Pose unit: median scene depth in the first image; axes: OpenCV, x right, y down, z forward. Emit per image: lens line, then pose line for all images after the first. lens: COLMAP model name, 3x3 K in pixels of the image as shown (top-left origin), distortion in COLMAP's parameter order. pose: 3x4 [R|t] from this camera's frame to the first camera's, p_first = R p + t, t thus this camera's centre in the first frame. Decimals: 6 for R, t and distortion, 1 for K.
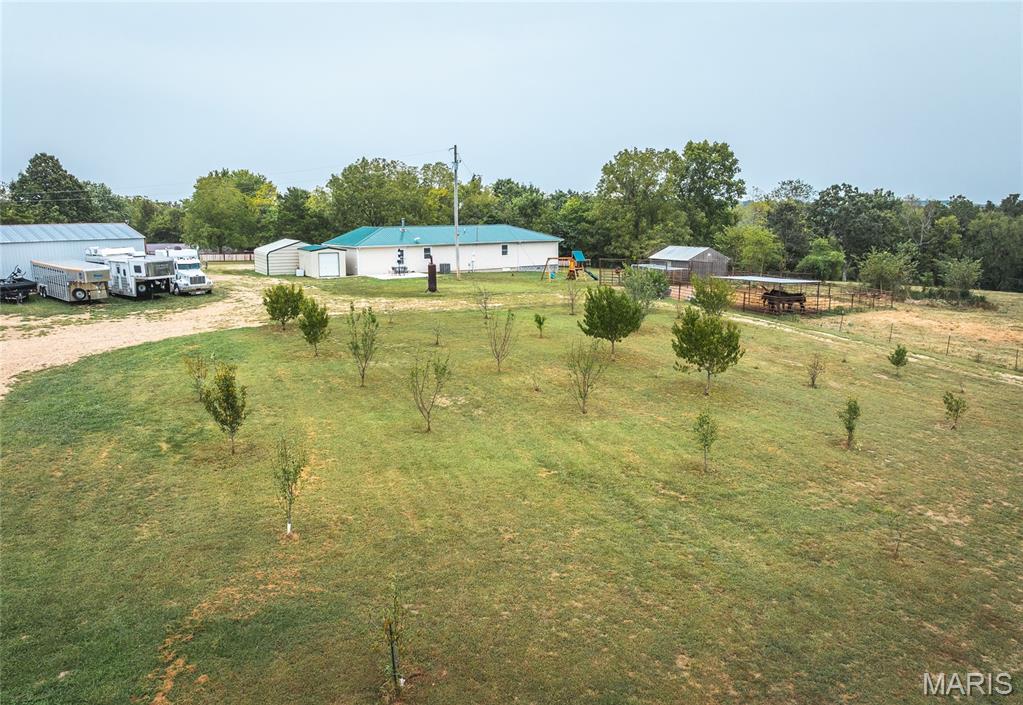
lens RADIAL K [[731.6, 0, 508.4], [0, 731.6, 349.4], [0, 0, 1]] dist [-0.035960, -0.008075]
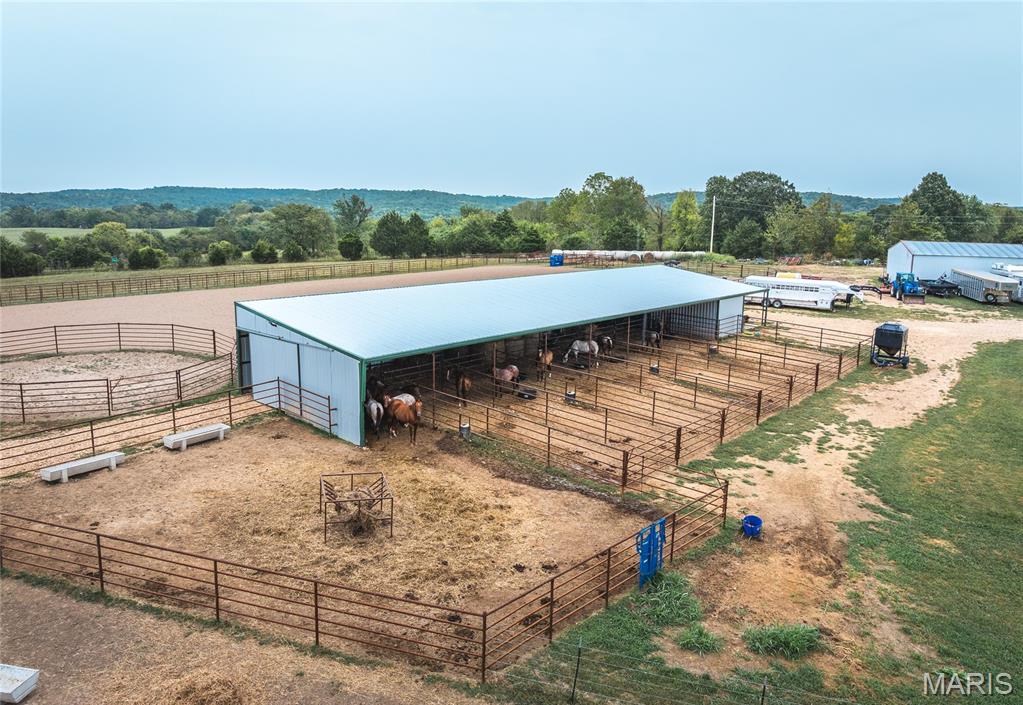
lens RADIAL K [[731.6, 0, 504.2], [0, 731.6, 353.0], [0, 0, 1]] dist [-0.035960, -0.008075]
pose [[0.515600, 0.185426, -0.836525, 0.047978], [-0.174178, 0.978600, 0.109563, 0.017825], [0.838939, 0.089214, 0.536863, -0.231505]]
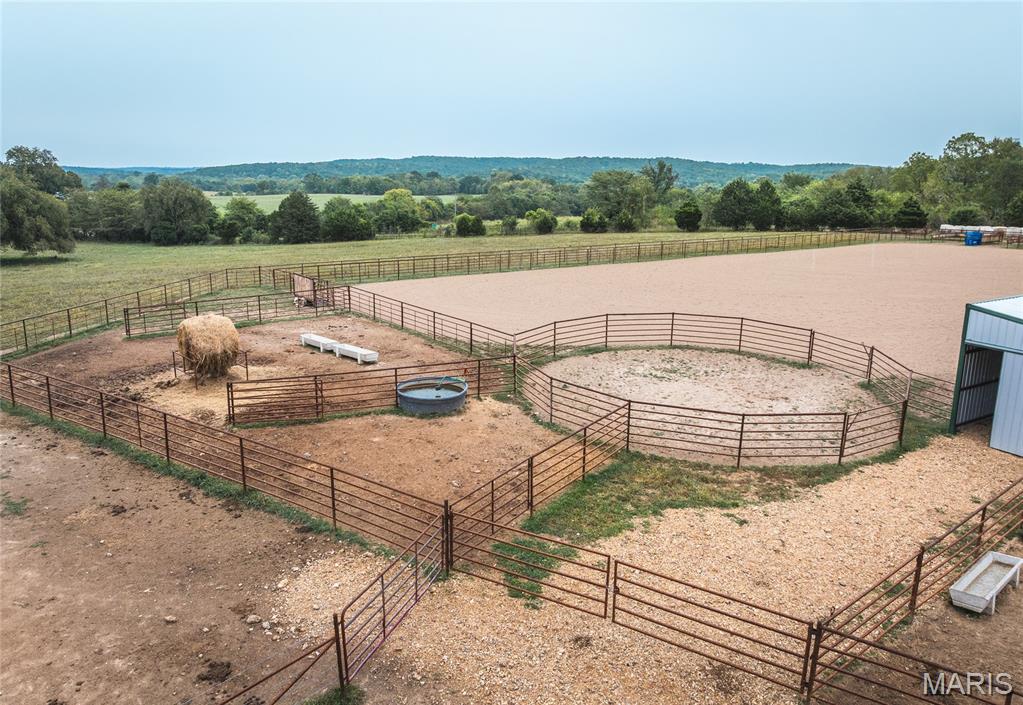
lens RADIAL K [[731.6, 0, 514.5], [0, 731.6, 351.4], [0, 0, 1]] dist [-0.035960, -0.008075]
pose [[0.238958, 0.242735, -0.940202, -0.096138], [-0.185165, 0.961875, 0.201270, 0.044750], [0.953212, 0.125998, 0.274794, -0.342340]]
